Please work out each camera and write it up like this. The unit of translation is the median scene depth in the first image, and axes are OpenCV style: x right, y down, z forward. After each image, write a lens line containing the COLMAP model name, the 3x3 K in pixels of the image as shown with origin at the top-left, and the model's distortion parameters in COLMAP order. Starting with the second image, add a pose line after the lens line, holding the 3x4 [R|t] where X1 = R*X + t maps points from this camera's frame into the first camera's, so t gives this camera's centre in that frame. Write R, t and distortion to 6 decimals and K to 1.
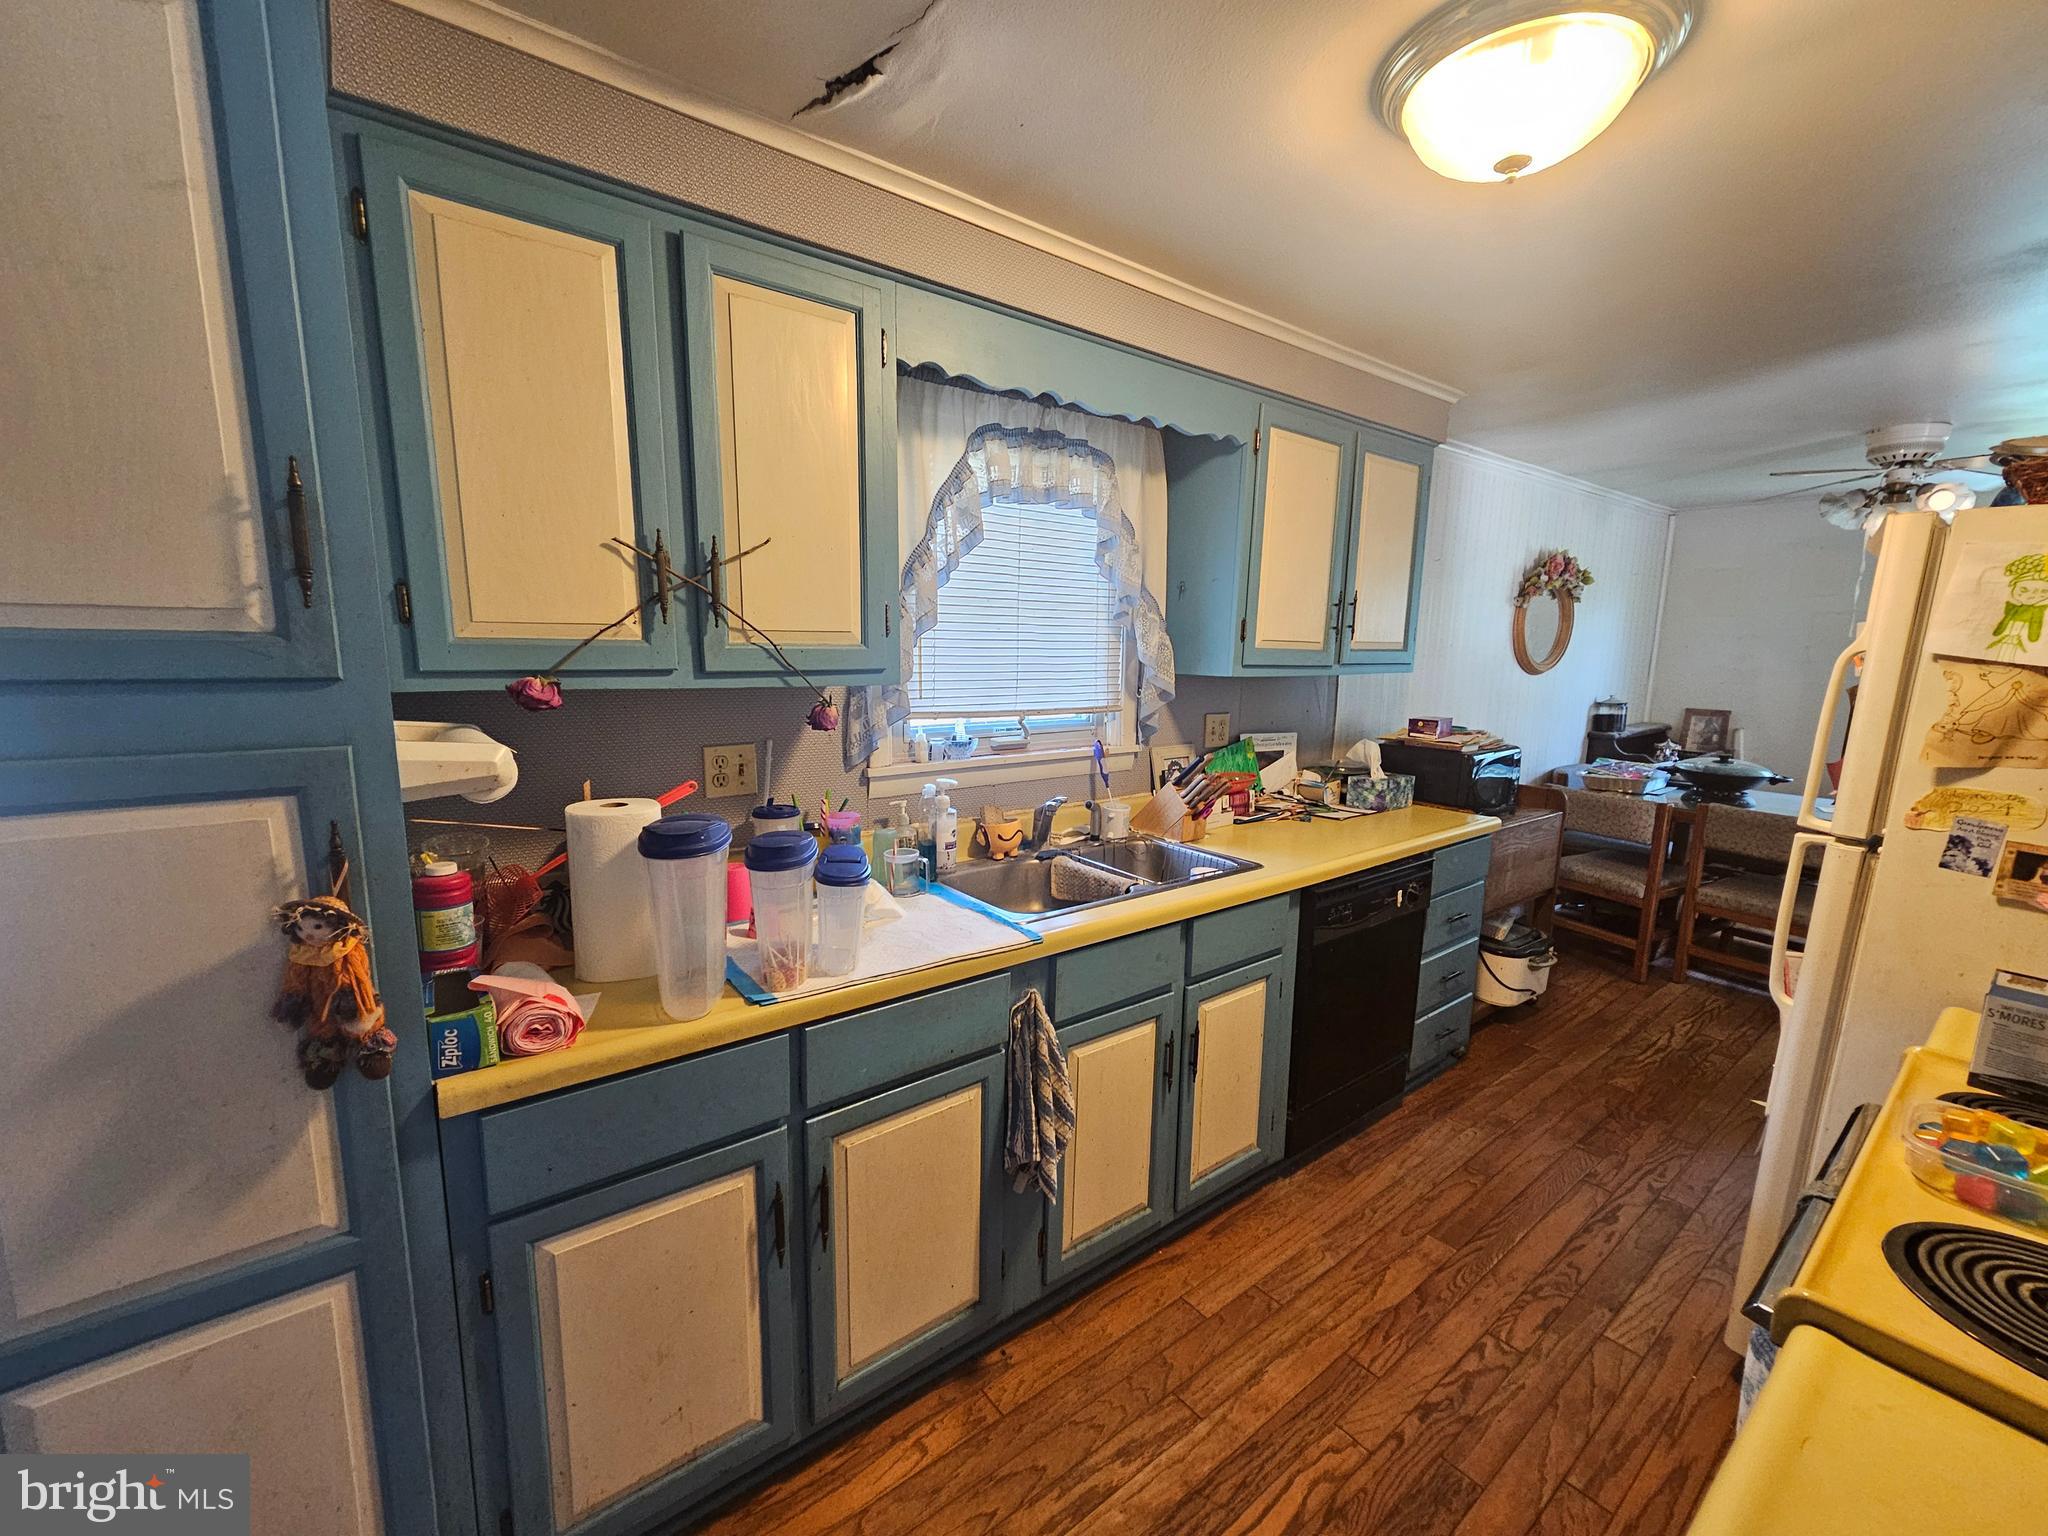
lens RADIAL K [[840.9, 0, 1019.5], [0, 840.9, 781.1], [0, 0, 1]] dist [0.002012, -0.001167]
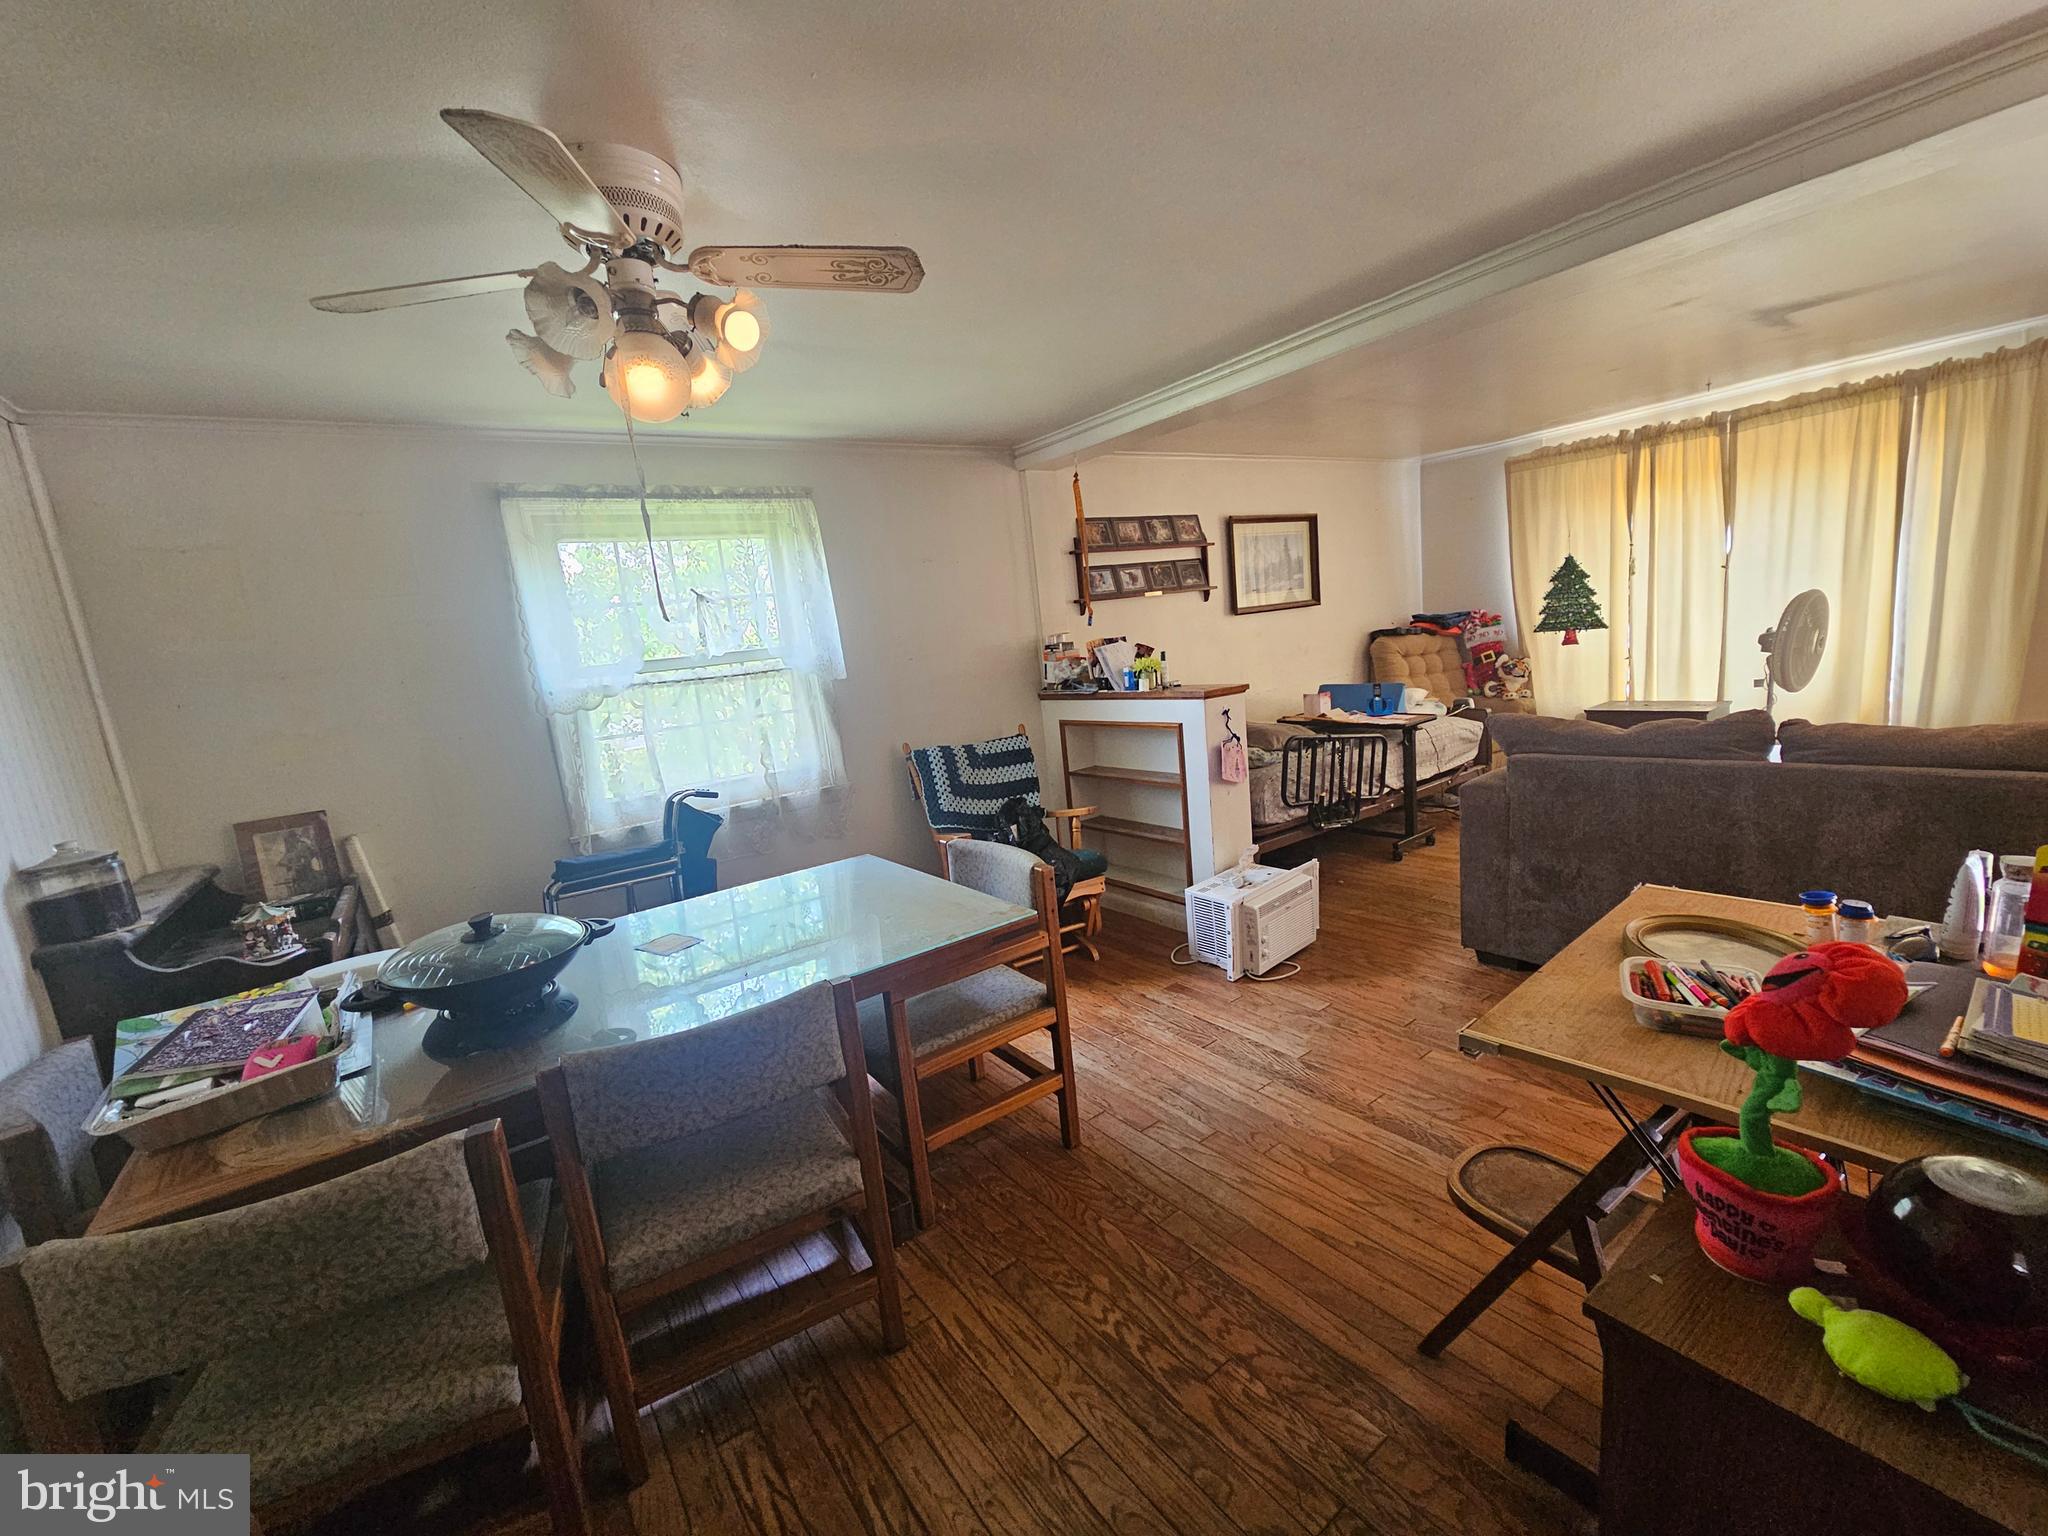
lens RADIAL K [[840.9, 0, 1022.6], [0, 840.9, 780.3], [0, 0, 1]] dist [0.002012, -0.001167]
pose [[0.036893, -0.194422, 0.980224, 0.959709], [0.270635, 0.946180, 0.177484, -0.215467], [-0.961975, 0.258735, 0.087525, 1.474382]]
